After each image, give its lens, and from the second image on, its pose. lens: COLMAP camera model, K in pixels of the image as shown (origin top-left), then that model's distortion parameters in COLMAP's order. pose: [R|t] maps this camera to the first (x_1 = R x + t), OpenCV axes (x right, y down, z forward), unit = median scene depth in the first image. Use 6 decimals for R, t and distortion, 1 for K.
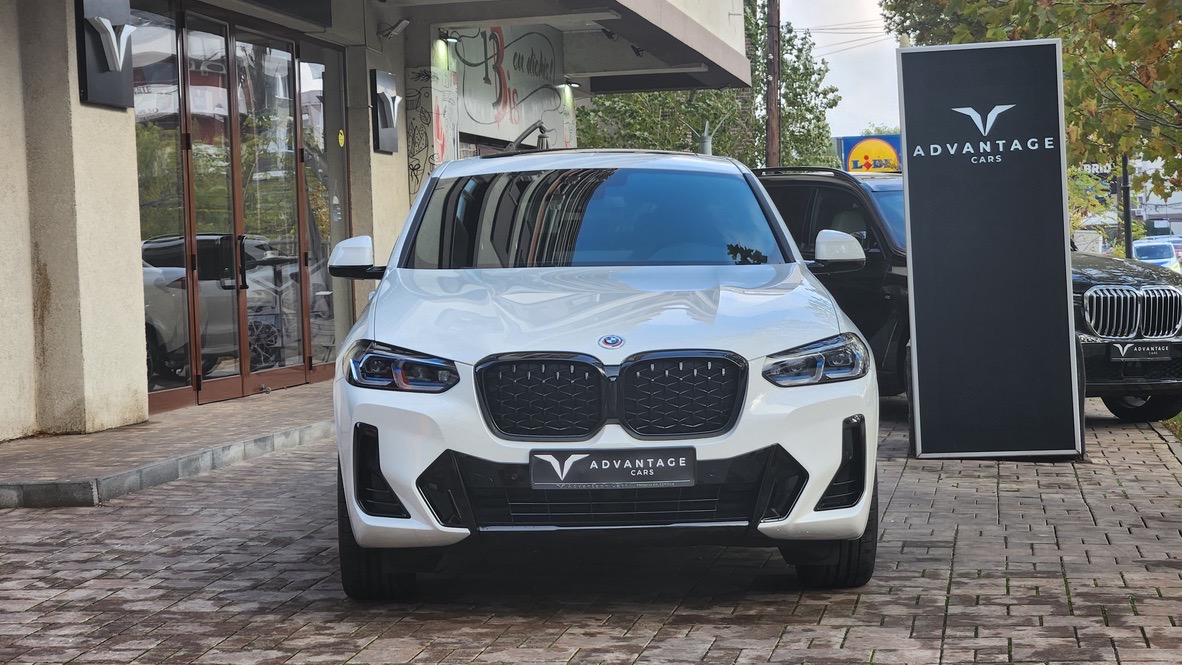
lens RADIAL K [[2148.6, 0, 591.0], [0, 2148.6, 332.5], [0, 0, 1]] dist [-0.354839, 1.968308]
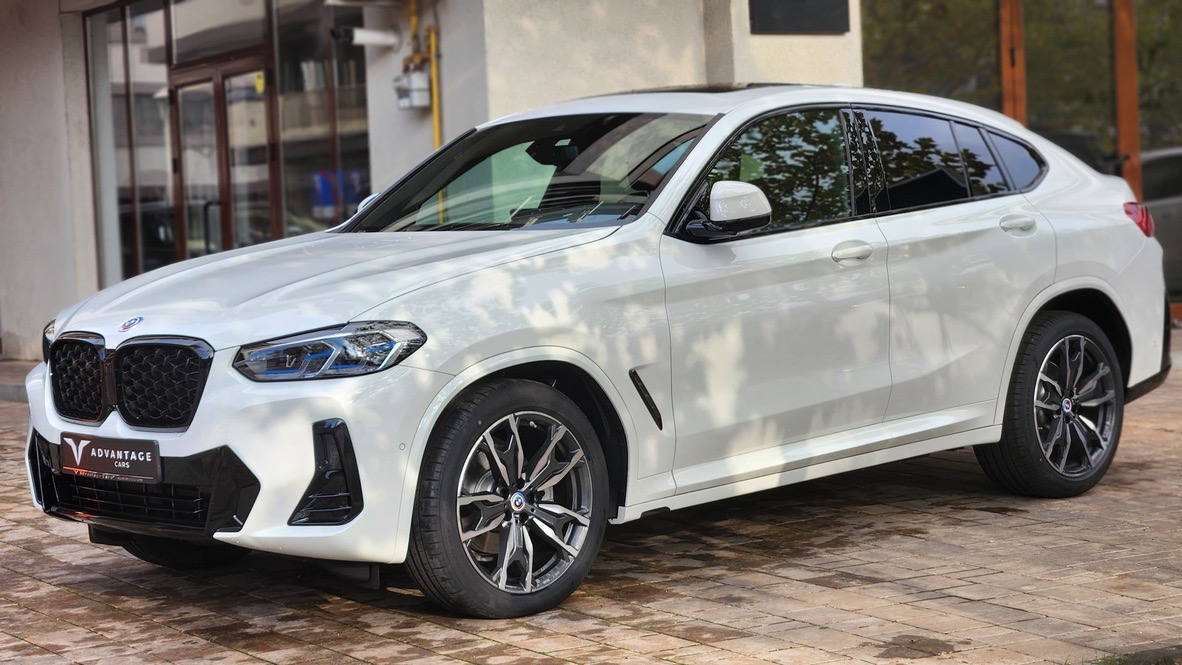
lens RADIAL K [[2148.6, 0, 591.0], [0, 2148.6, 332.5], [0, 0, 1]] dist [-0.354839, 1.968308]
pose [[0.694264, 0.039299, -0.718647, 0.821297], [-0.001094, 0.998565, 0.053549, -0.042087], [0.719720, -0.036391, 0.693310, 0.497480]]
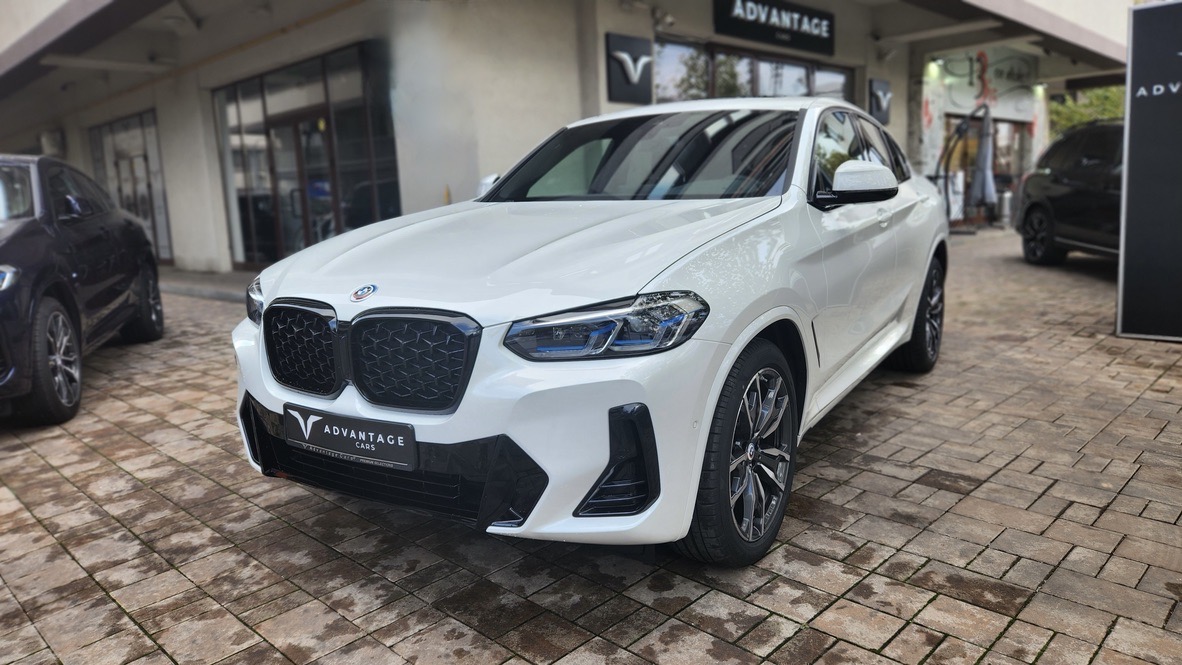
lens RADIAL K [[792.0, 0, 610.1], [0, 792.0, 328.0], [0, 0, 1]] dist [0.003674, 0.001684]
pose [[0.842030, 0.087485, -0.532289, 0.272120], [-0.006721, 0.988386, 0.151815, -0.031762], [0.539389, -0.124255, 0.832839, 0.778684]]
